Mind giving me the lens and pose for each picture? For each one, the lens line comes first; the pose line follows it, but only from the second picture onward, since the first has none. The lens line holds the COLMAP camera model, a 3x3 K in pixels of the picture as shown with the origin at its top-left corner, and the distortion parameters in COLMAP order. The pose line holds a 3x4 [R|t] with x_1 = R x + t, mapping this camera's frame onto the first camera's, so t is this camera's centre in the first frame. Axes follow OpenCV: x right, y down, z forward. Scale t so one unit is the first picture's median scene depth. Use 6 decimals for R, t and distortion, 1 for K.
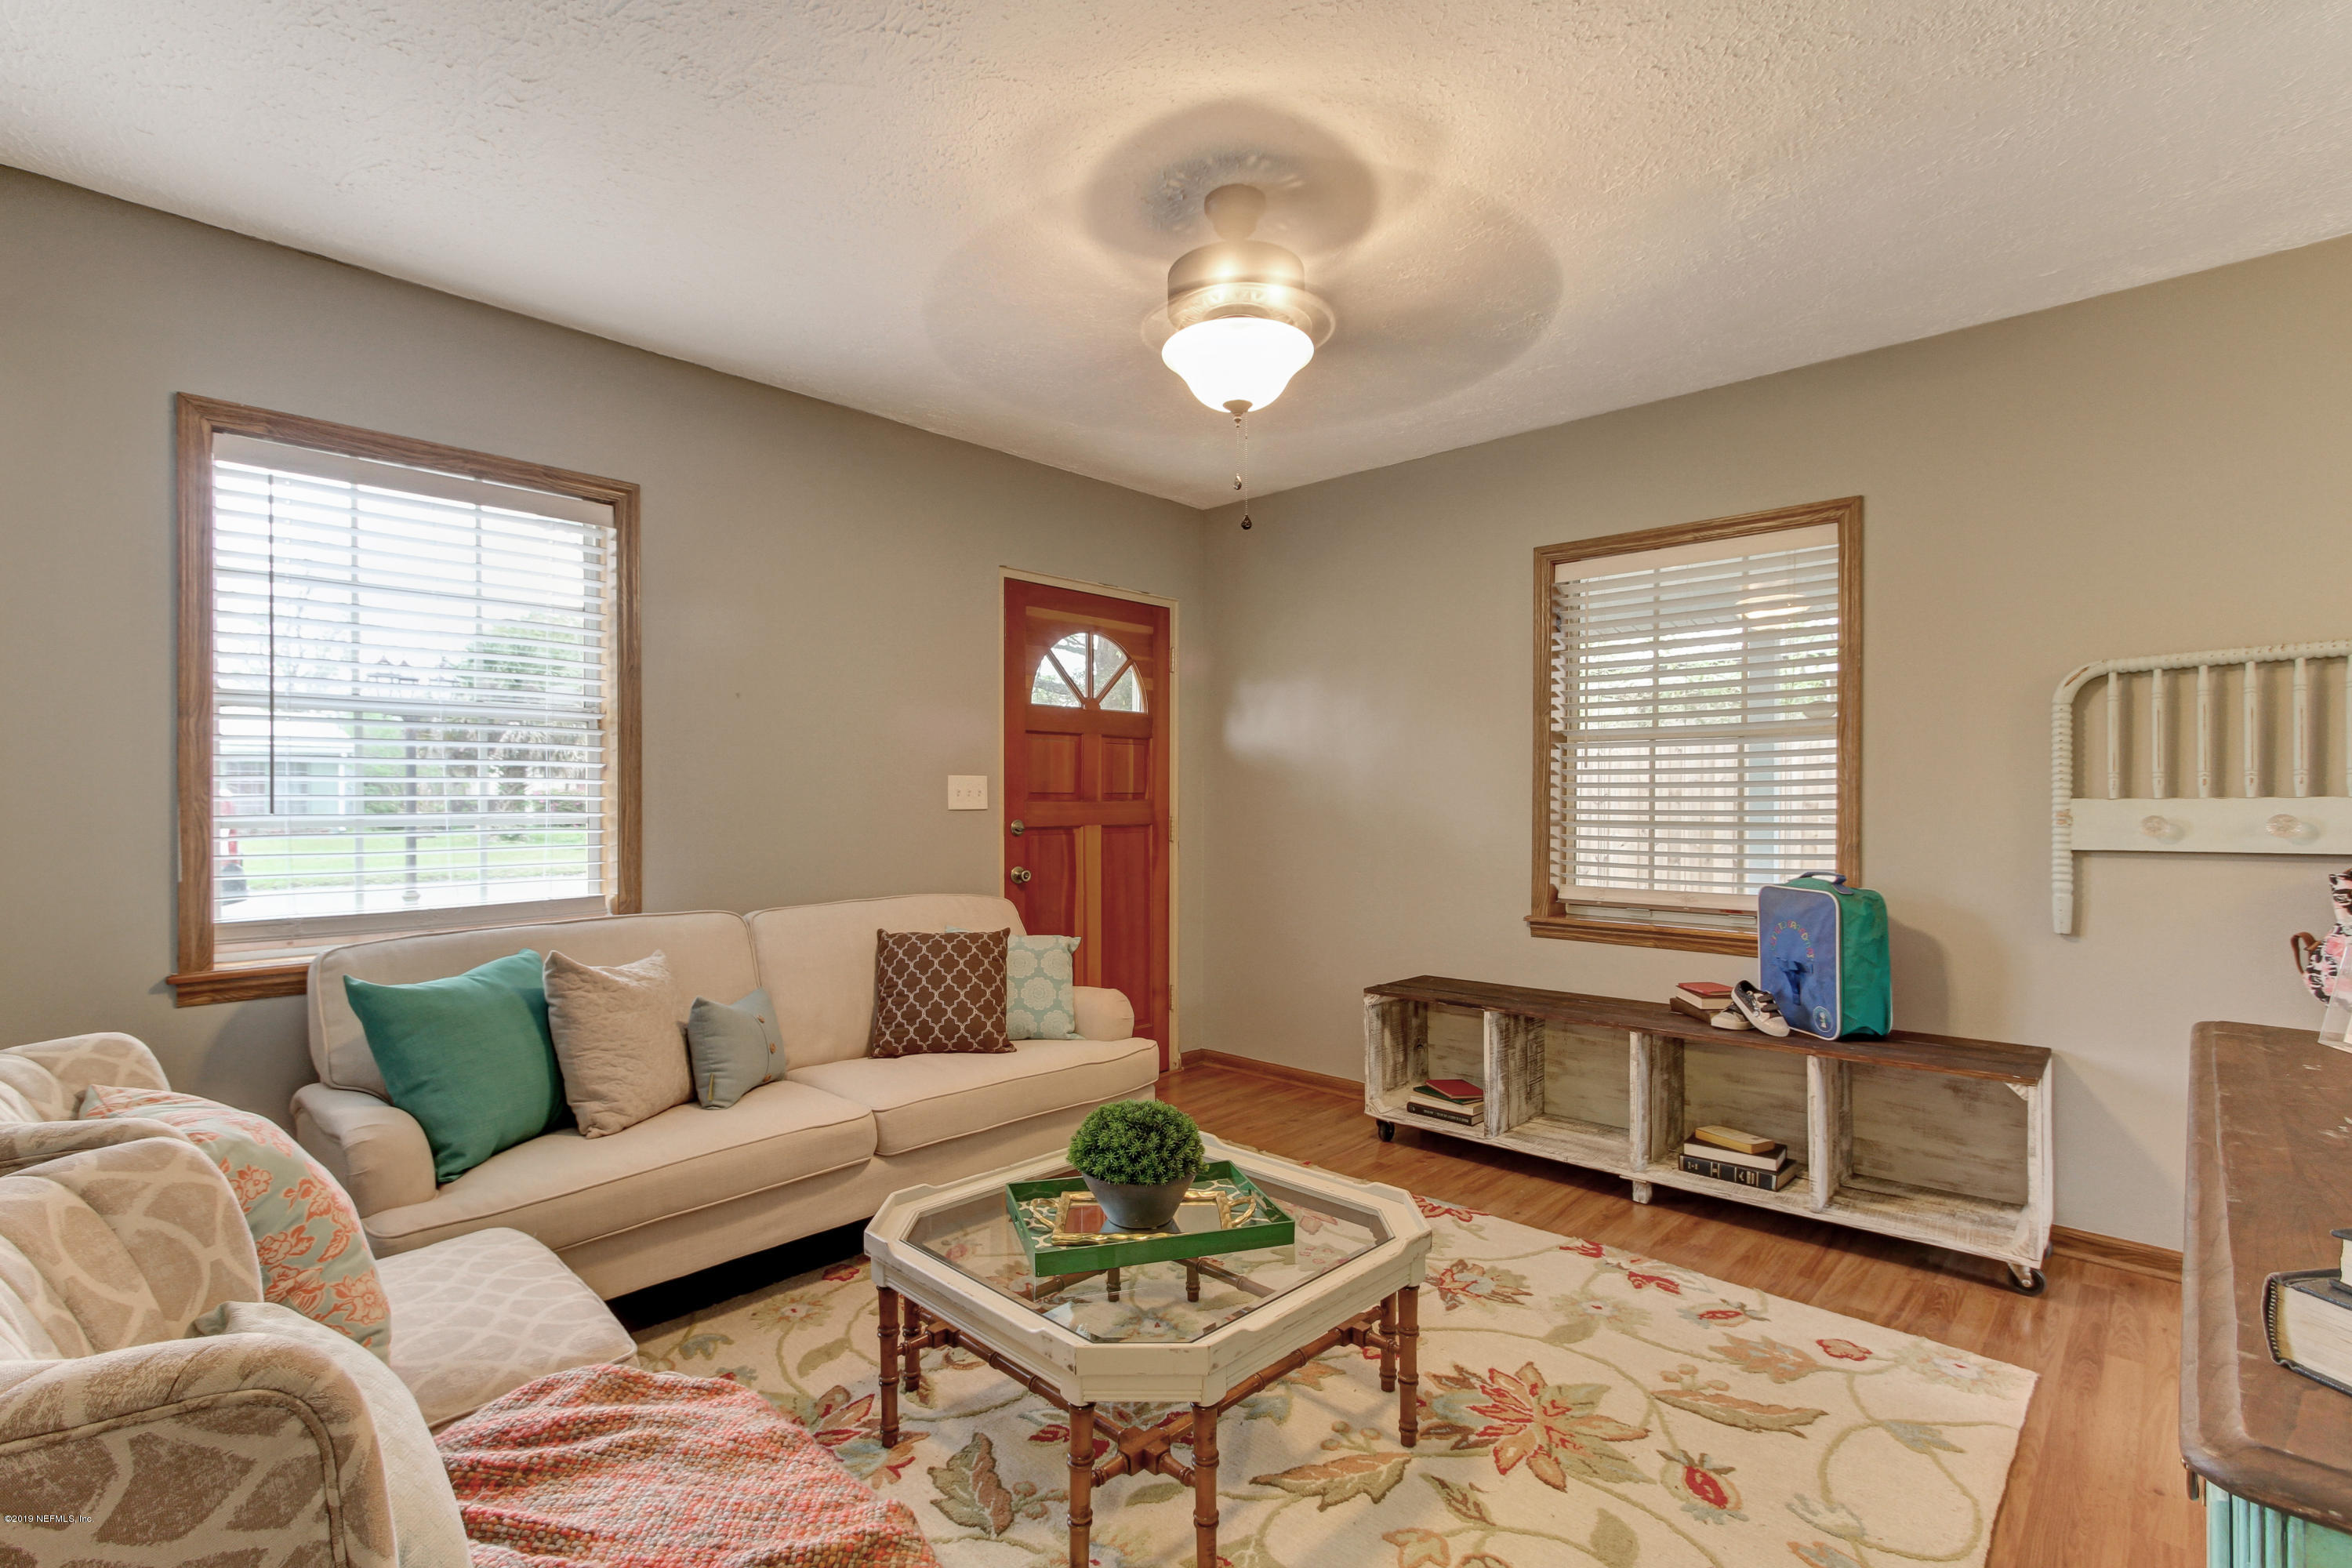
lens RADIAL K [[1077.6, 0, 1172.3], [0, 1077.6, 798.4], [0, 0, 1]] dist [0.000820, -0.000037]
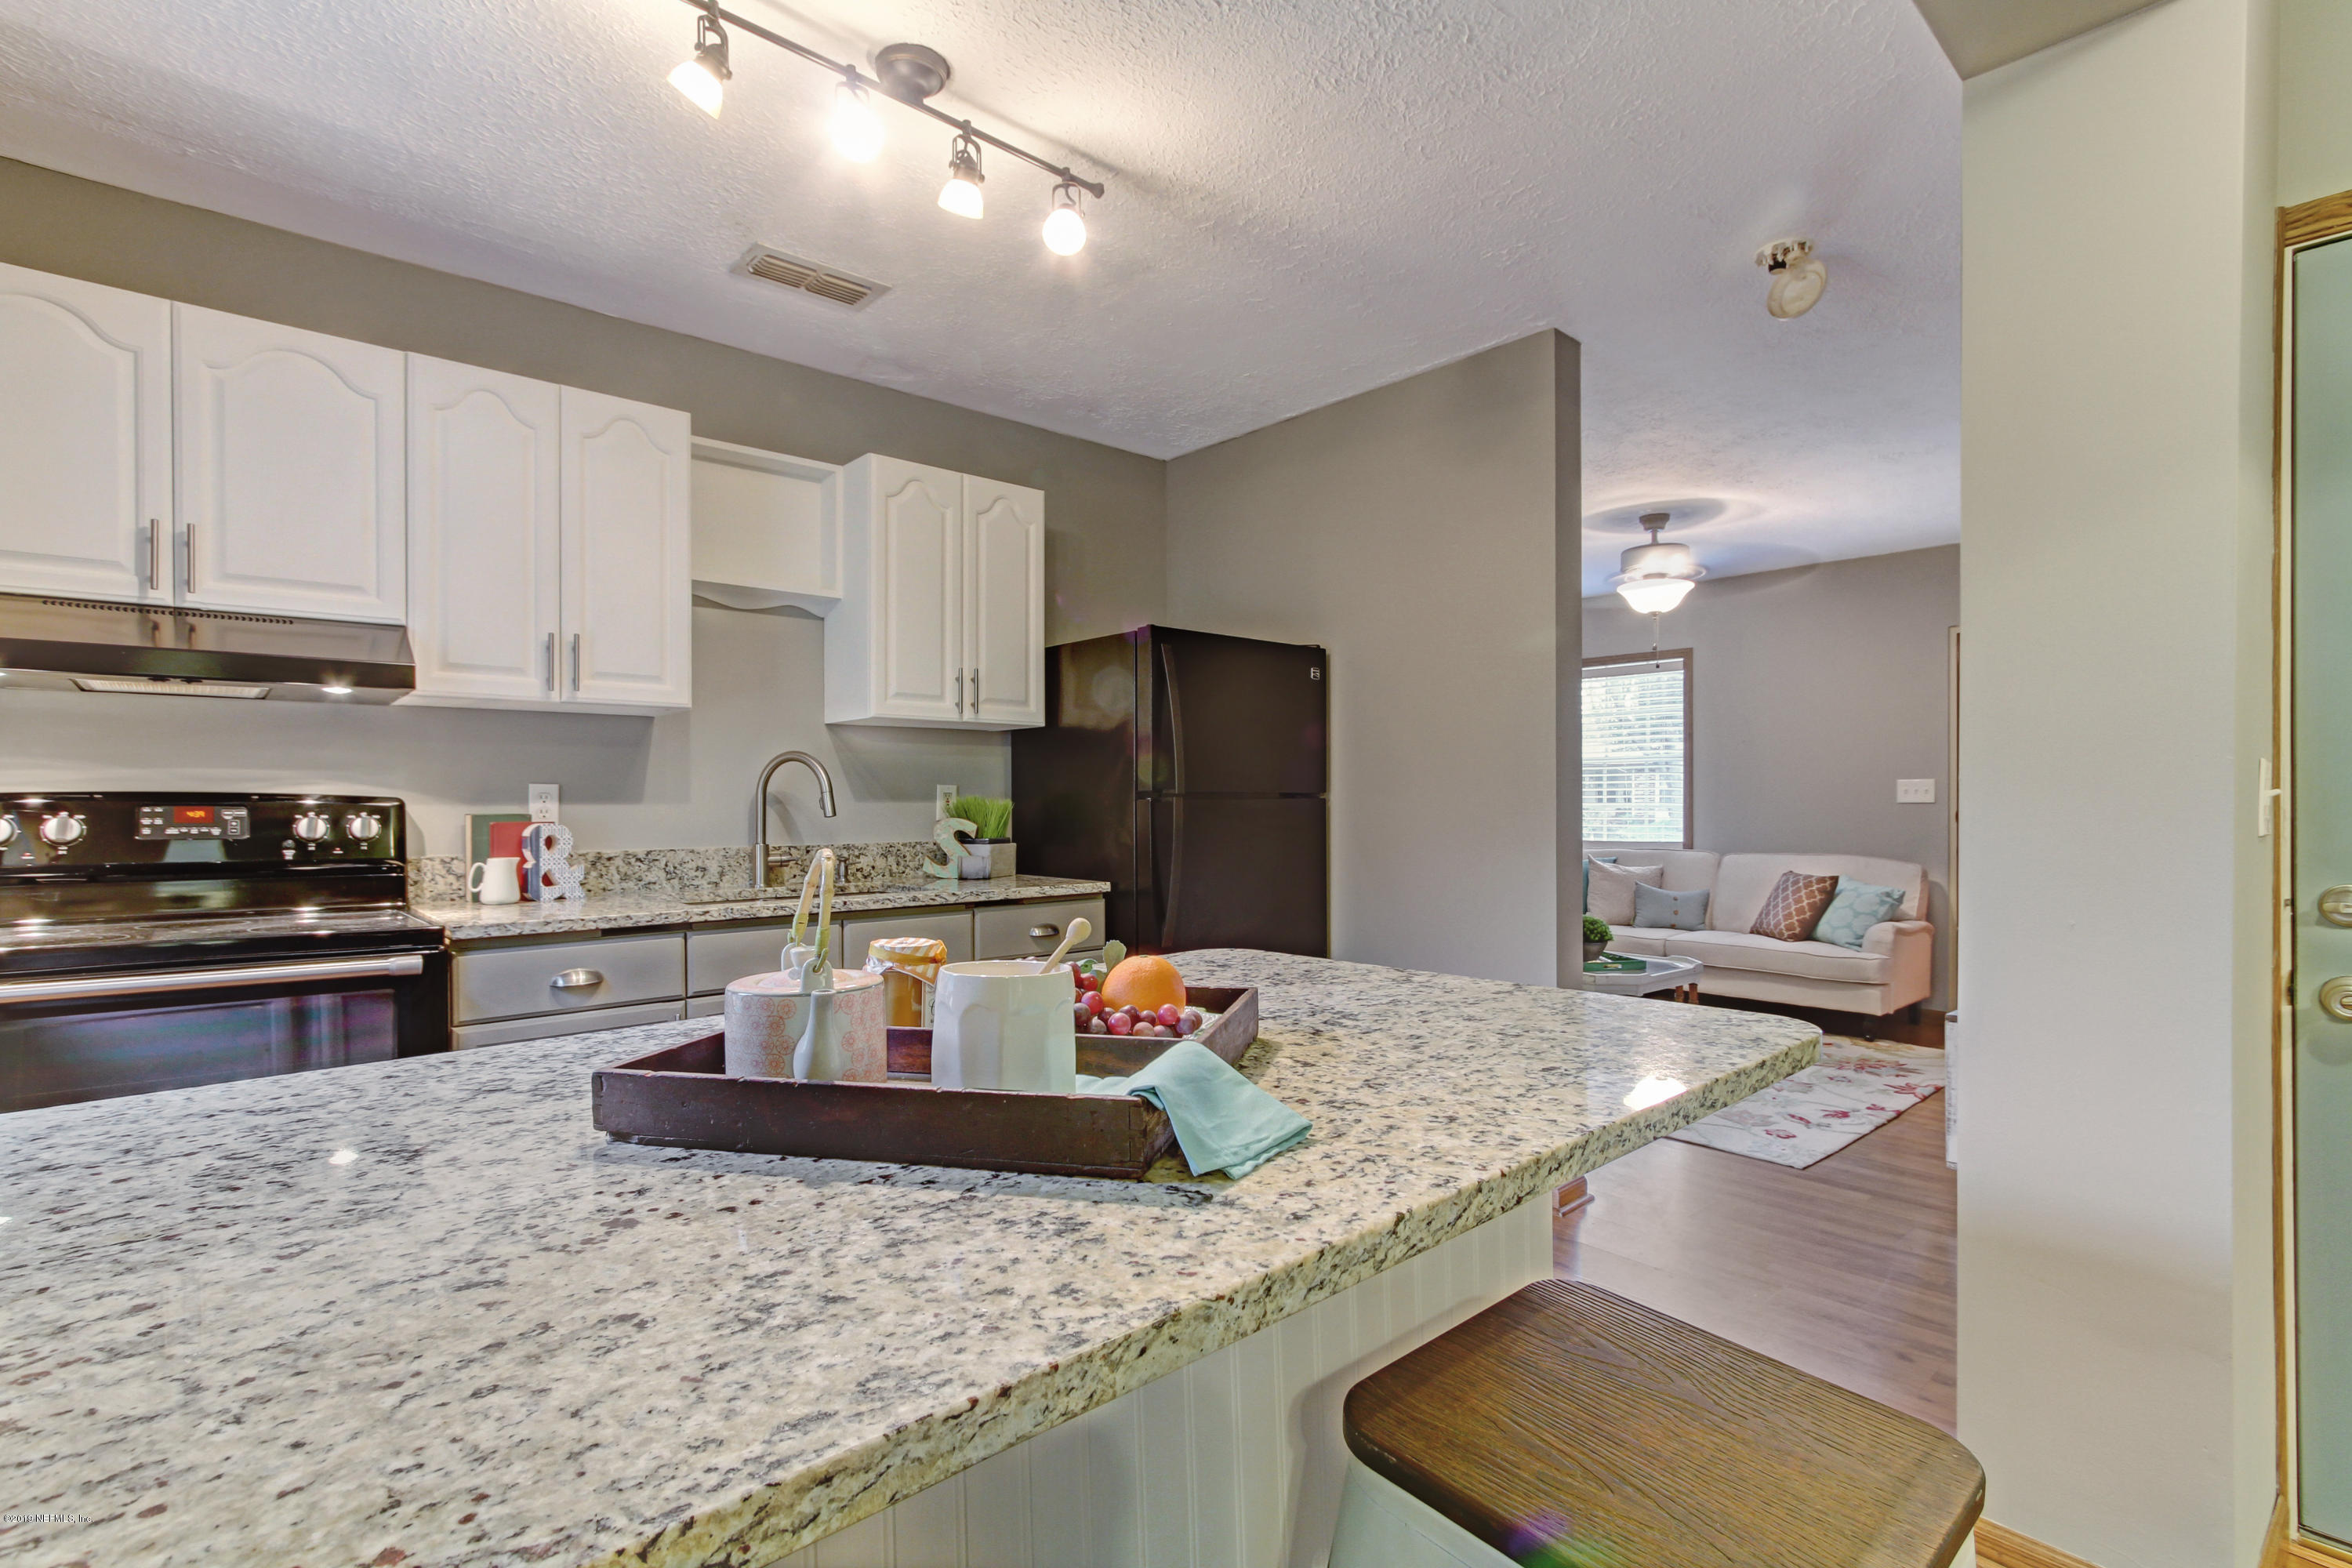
lens RADIAL K [[1102.0, 0, 1171.0], [0, 1102.0, 802.3], [0, 0, 1]] dist [-0.012520, -0.000724]
pose [[-0.074041, 0.001098, -0.997255, 1.922986], [0.004271, 0.999991, 0.000784, 0.008318], [0.997246, -0.004201, -0.074045, 0.179919]]
